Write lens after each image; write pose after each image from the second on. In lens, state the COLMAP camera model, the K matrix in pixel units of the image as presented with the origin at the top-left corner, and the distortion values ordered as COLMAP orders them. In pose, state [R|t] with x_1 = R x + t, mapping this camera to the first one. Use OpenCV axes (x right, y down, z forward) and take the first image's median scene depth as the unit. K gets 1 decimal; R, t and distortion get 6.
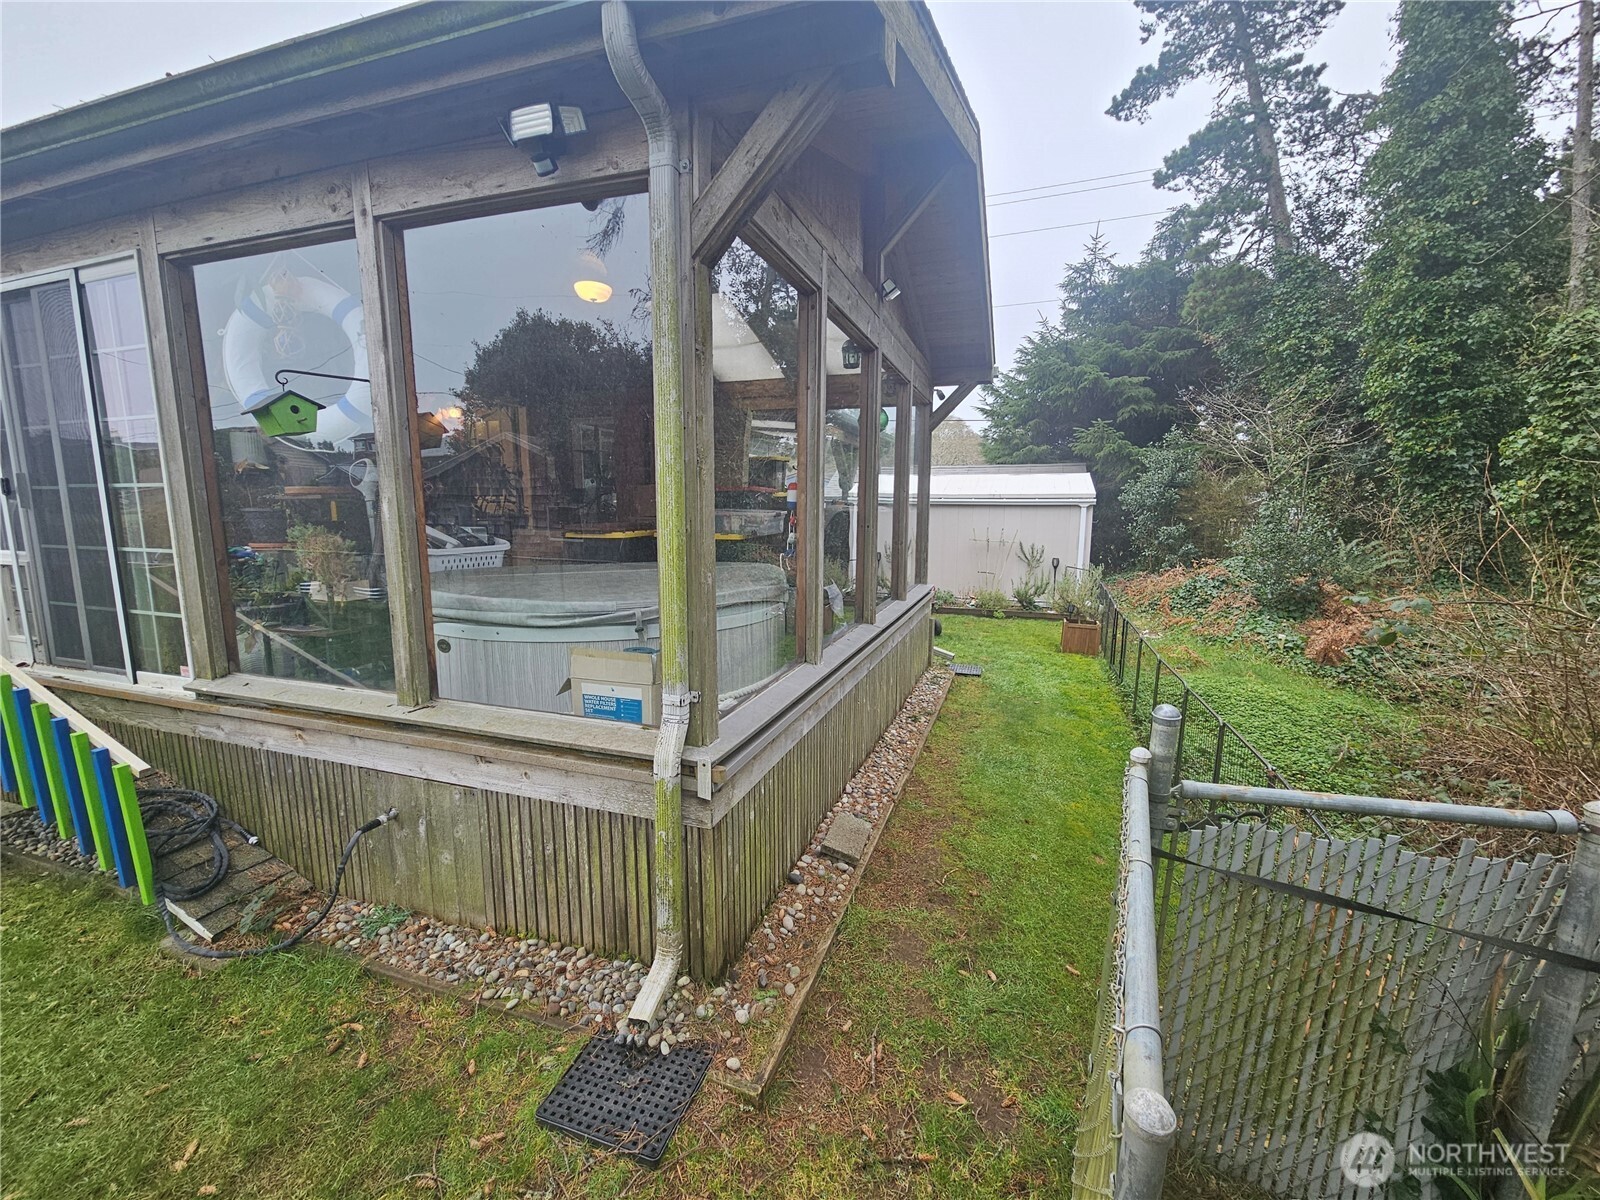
lens RADIAL K [[658.3, 0, 796.3], [0, 658.3, 603.2], [0, 0, 1]] dist [0.004241, -0.000045]
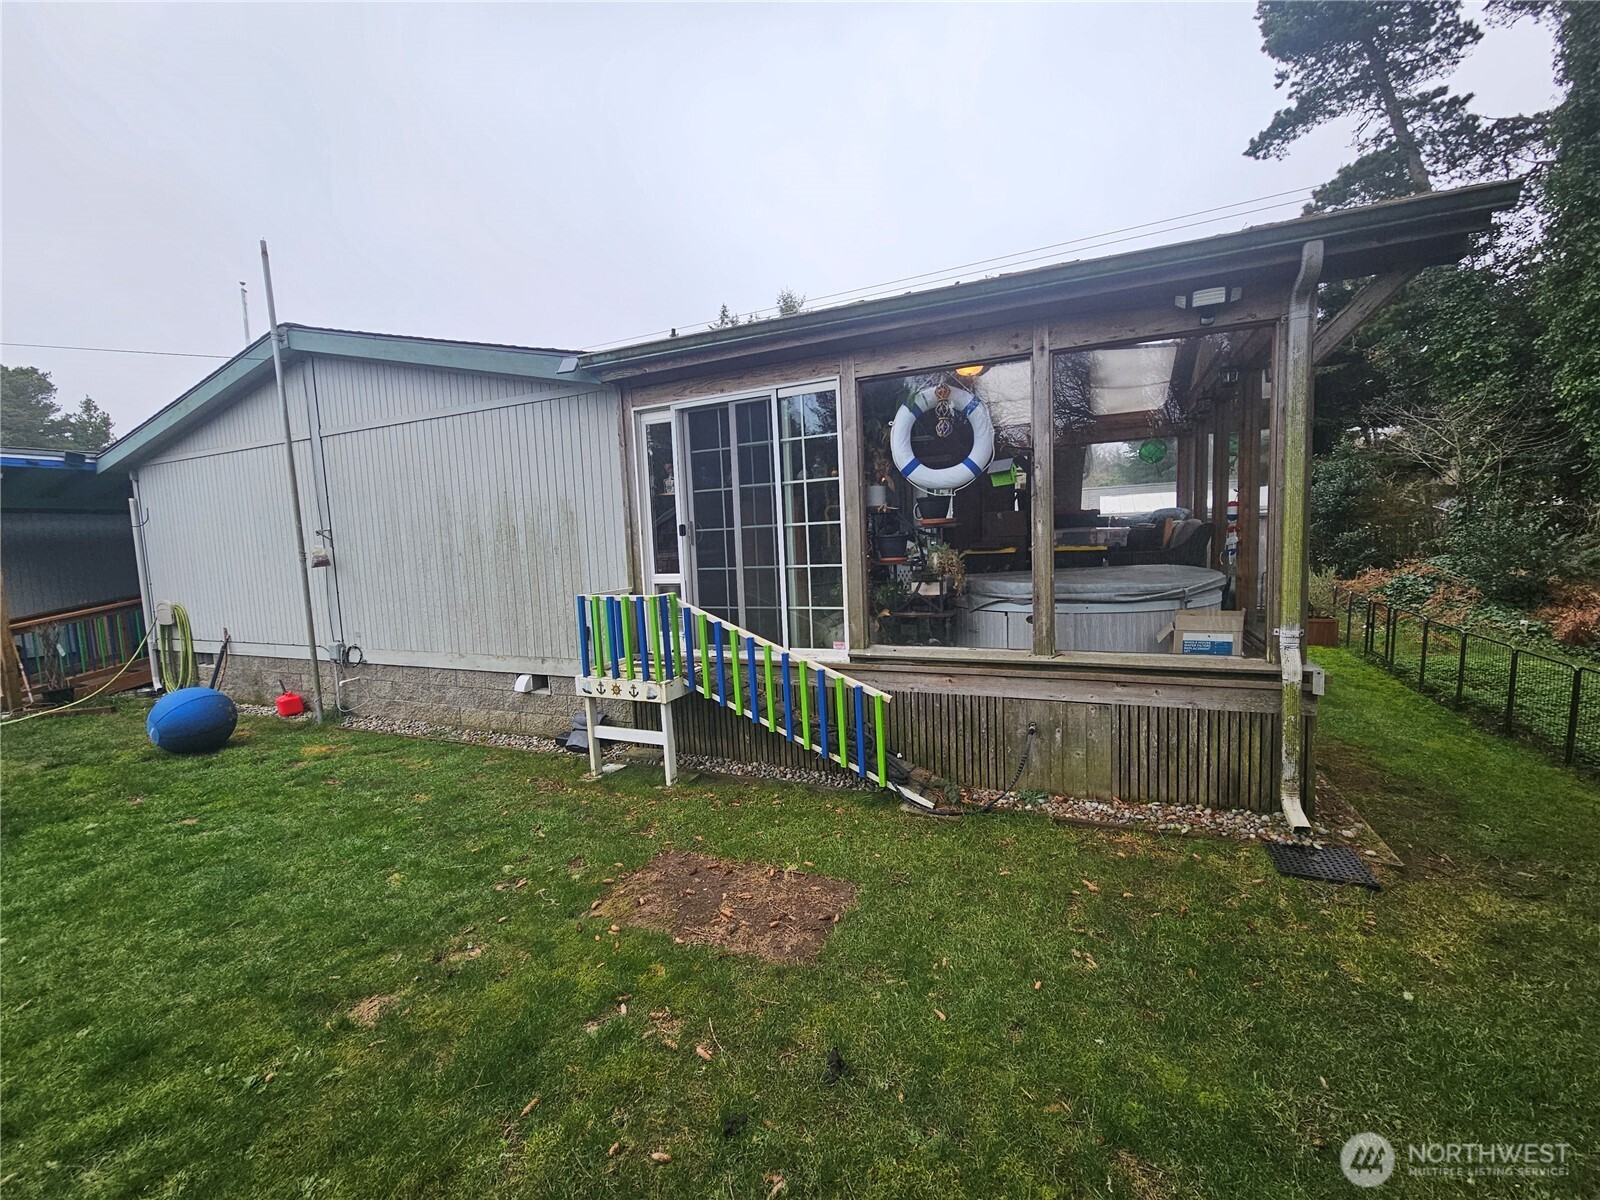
lens RADIAL K [[658.3, 0, 806.0], [0, 658.3, 601.3], [0, 0, 1]] dist [0.004241, -0.000045]
pose [[0.995244, -0.037673, -0.089830, -0.213141], [0.033206, 0.998161, -0.050715, 0.019143], [0.091575, 0.047491, 0.994665, -0.125092]]
